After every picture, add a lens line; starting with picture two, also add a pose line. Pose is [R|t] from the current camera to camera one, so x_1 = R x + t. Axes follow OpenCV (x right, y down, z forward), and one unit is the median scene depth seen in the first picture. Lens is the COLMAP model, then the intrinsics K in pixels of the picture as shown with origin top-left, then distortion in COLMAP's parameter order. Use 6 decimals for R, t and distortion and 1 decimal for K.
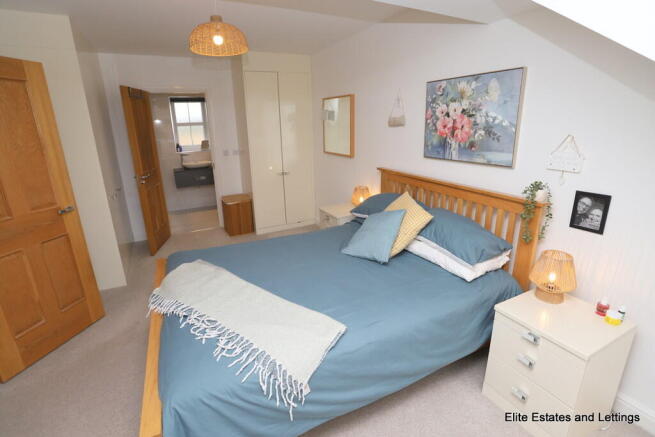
lens RADIAL K [[315.7, 0, 326.9], [0, 315.7, 215.1], [0, 0, 1]] dist [-0.076639, 0.031938]
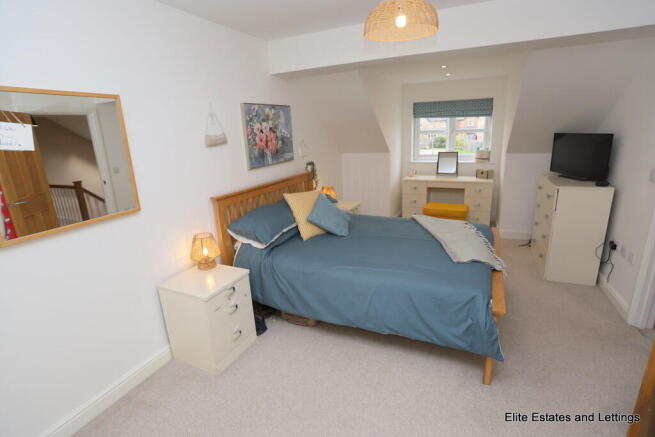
lens RADIAL K [[315.7, 0, 326.9], [0, 315.7, 215.1], [0, 0, 1]] dist [-0.076639, 0.031938]
pose [[-0.620603, -0.174038, 0.764567, -0.832797], [0.264462, 0.871470, 0.413037, -0.487542], [-0.738182, 0.458531, -0.494811, 1.606218]]
